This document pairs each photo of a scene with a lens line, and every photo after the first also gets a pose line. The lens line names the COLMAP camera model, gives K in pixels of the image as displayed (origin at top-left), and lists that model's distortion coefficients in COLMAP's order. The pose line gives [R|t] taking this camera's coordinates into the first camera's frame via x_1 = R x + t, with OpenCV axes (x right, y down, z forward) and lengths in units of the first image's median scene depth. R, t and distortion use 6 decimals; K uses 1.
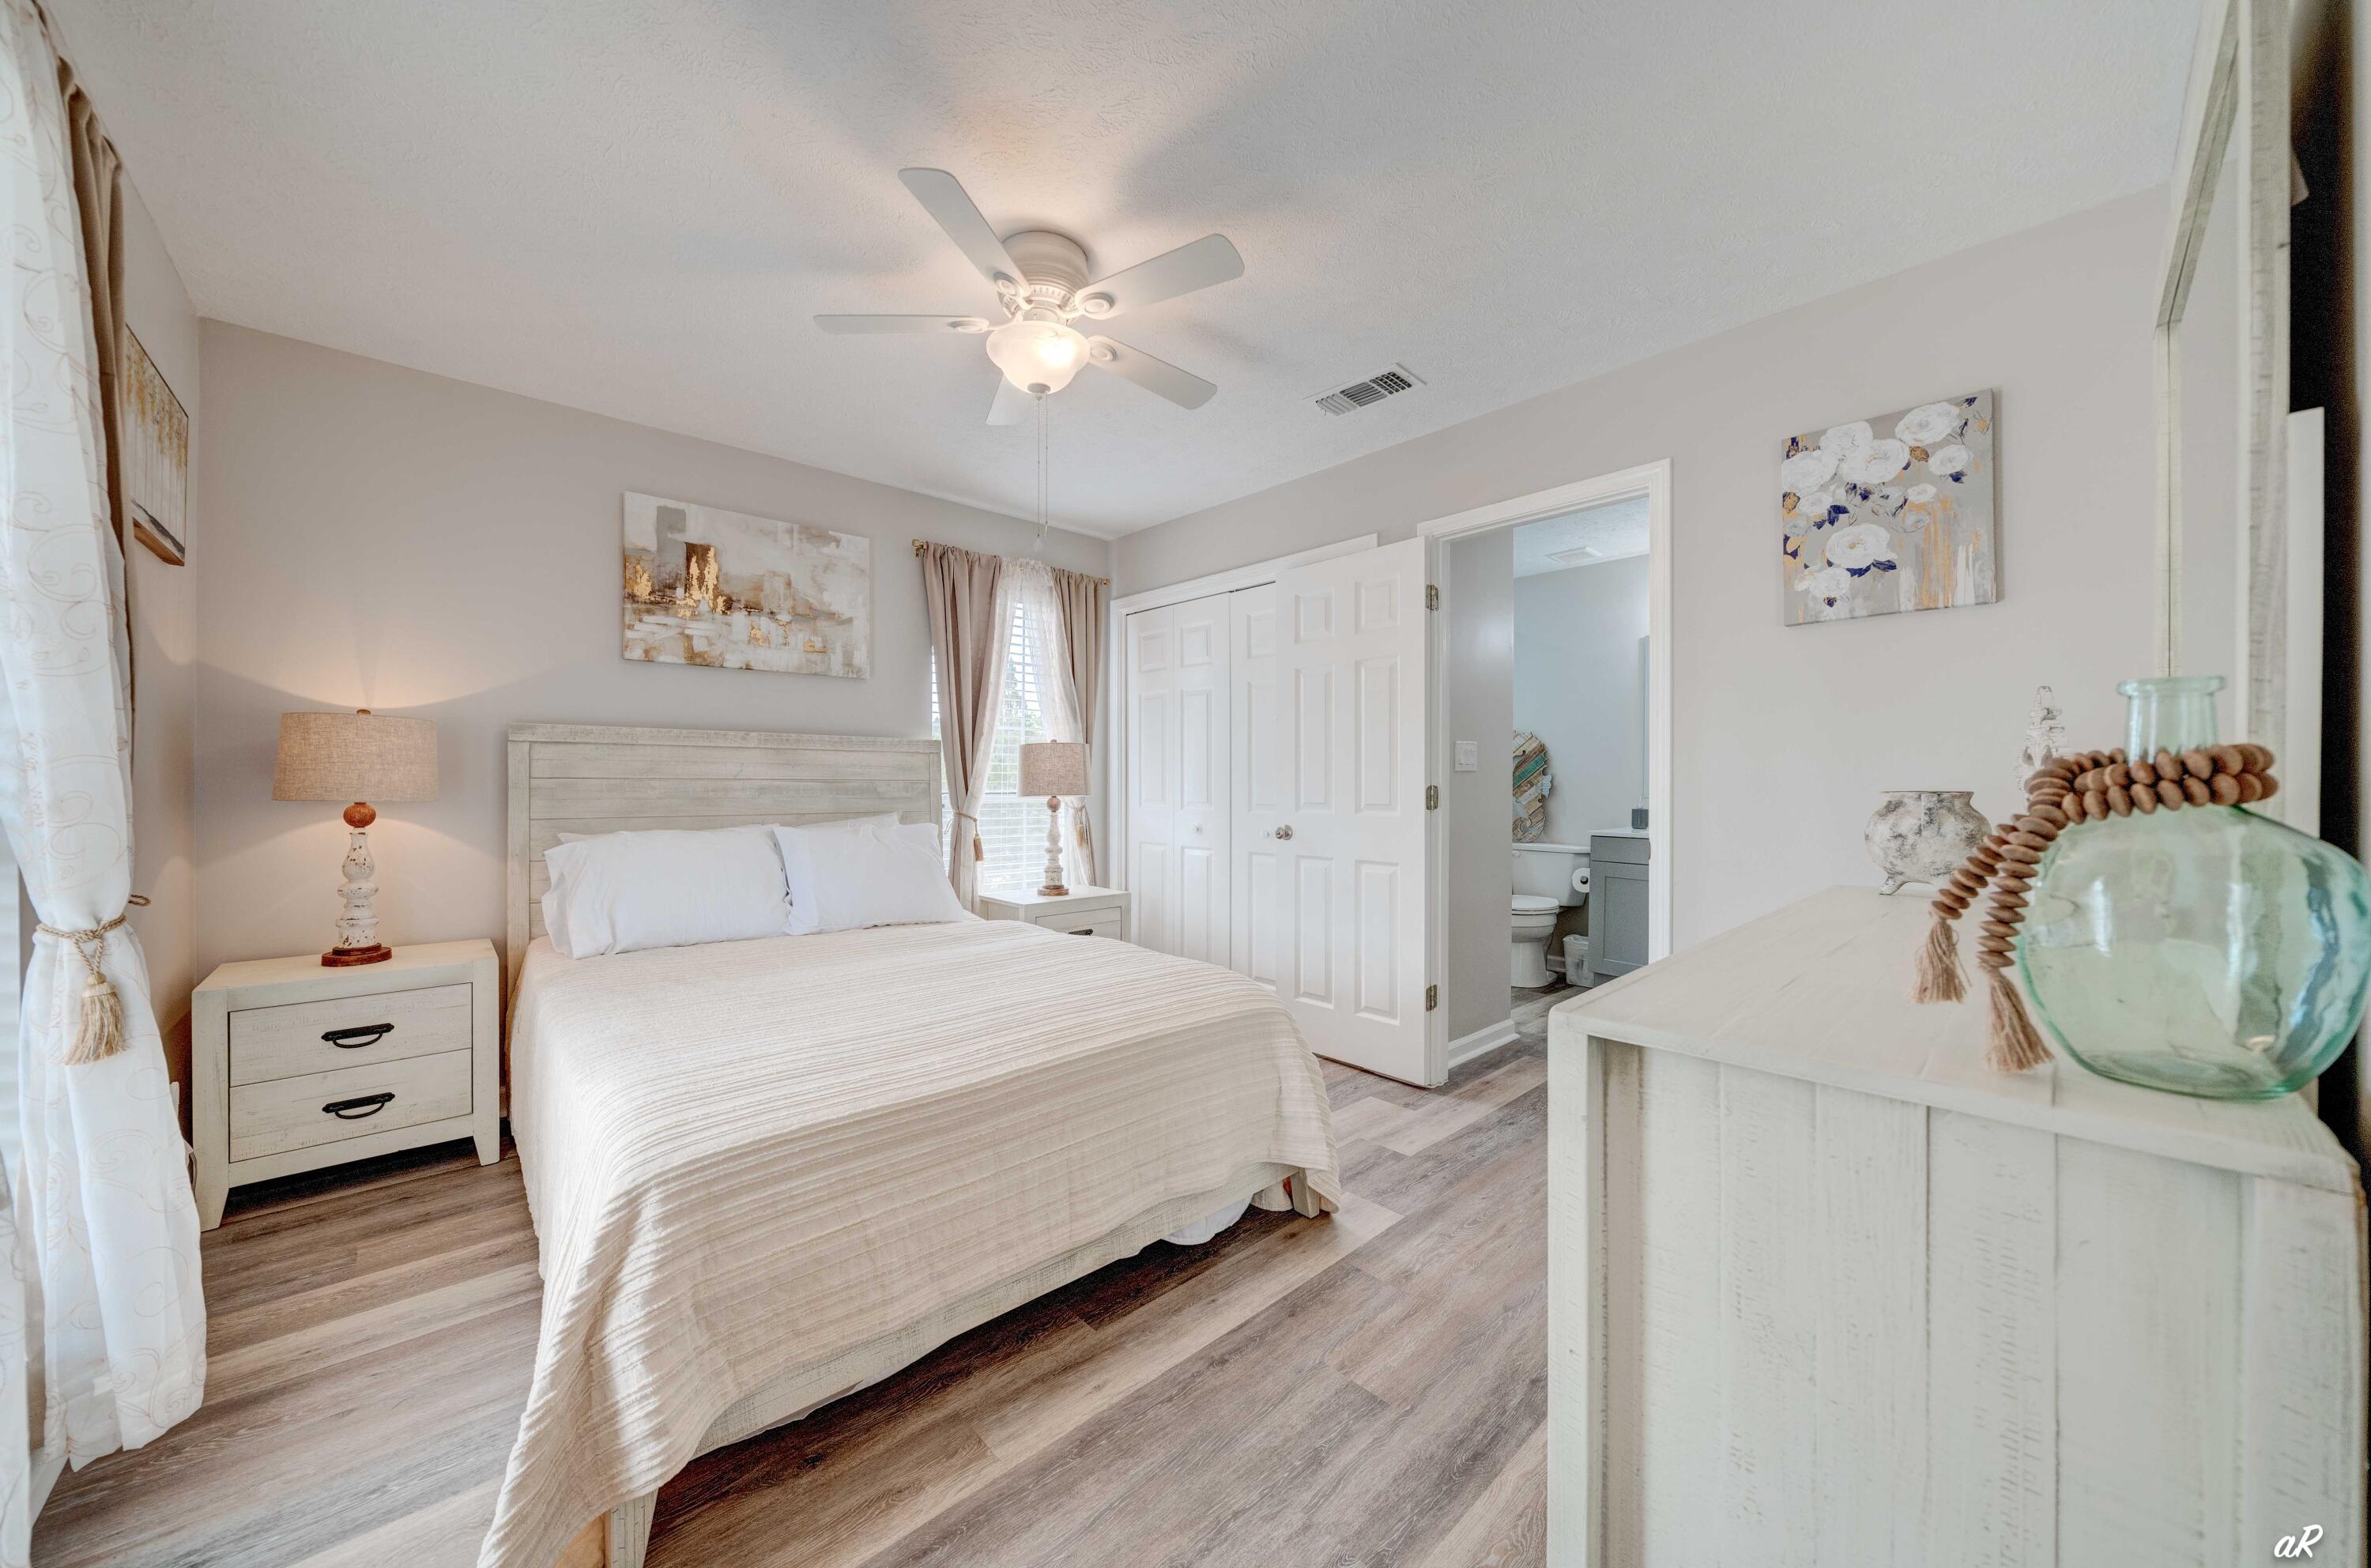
lens RADIAL K [[822.6, 0, 1143.2], [0, 822.6, 782.4], [0, 0, 1]] dist [-0.005628, -0.000847]
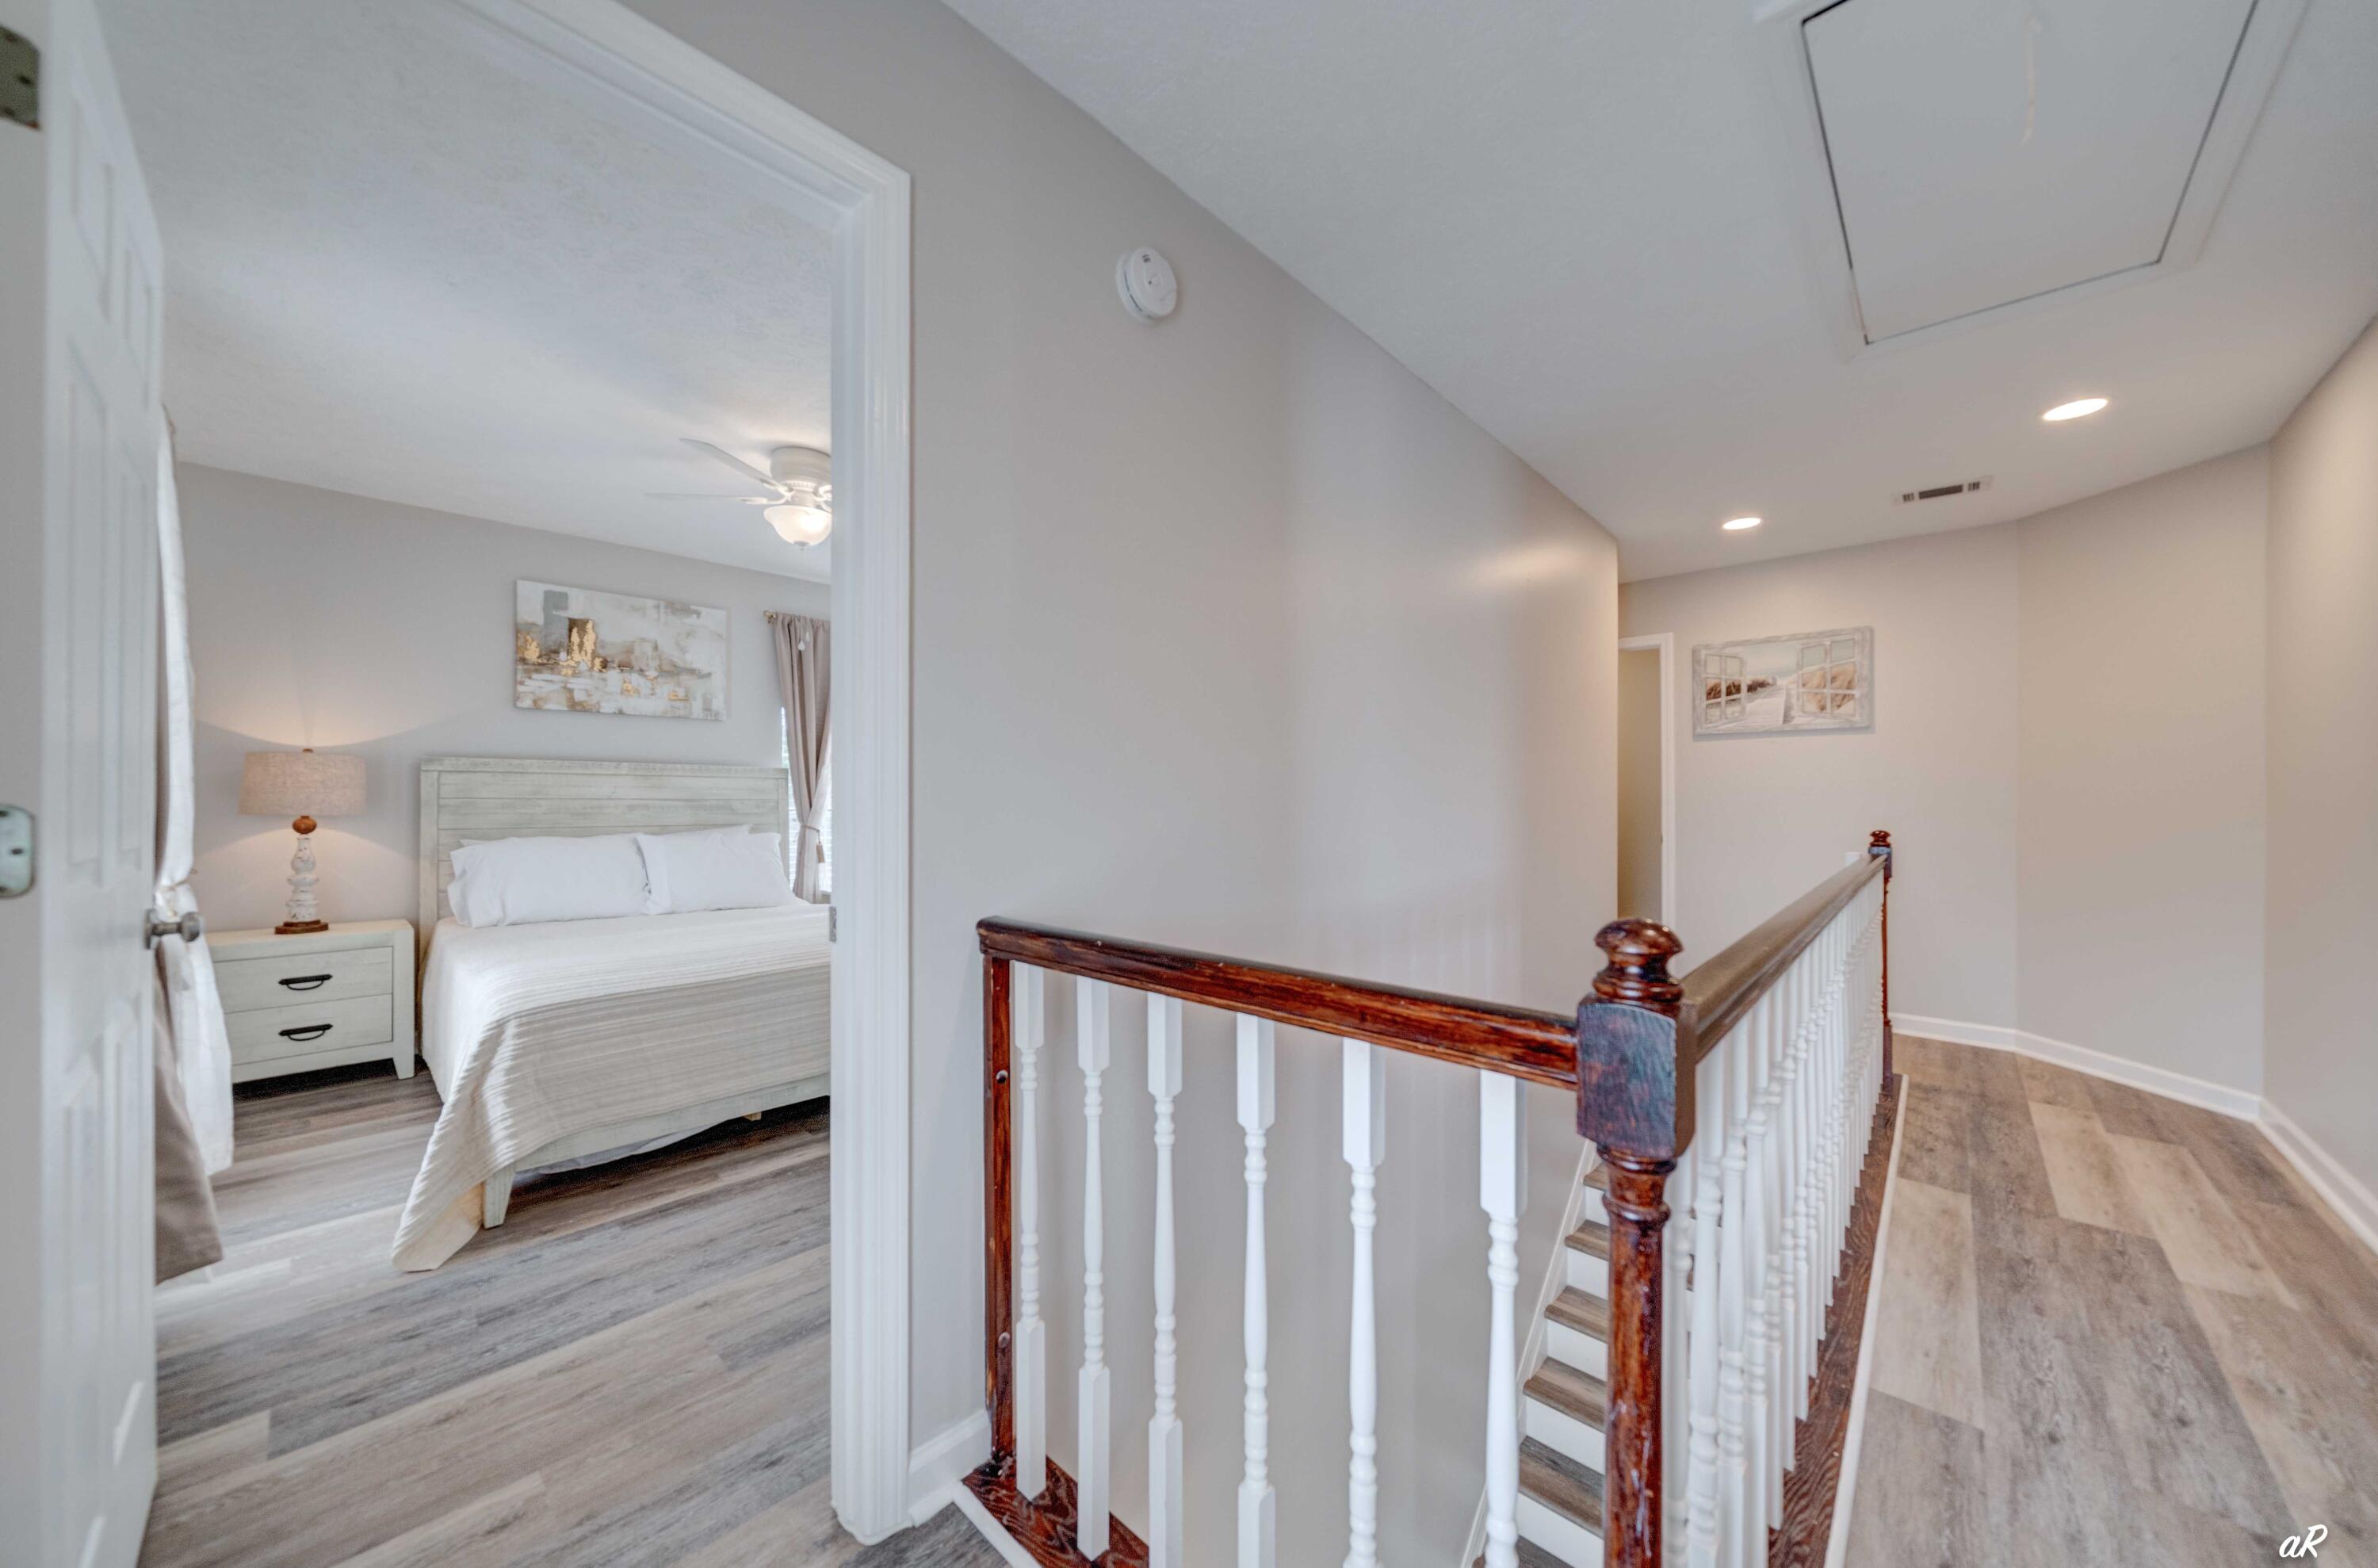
lens RADIAL K [[825.1, 0, 1191.0], [0, 825.1, 796.9], [0, 0, 1]] dist [-0.005628, -0.000847]
pose [[0.994619, 0.000190, 0.103600, 0.372737], [0.000306, 0.999989, -0.004769, -0.000743], [-0.103600, 0.004775, 0.994608, -0.511394]]
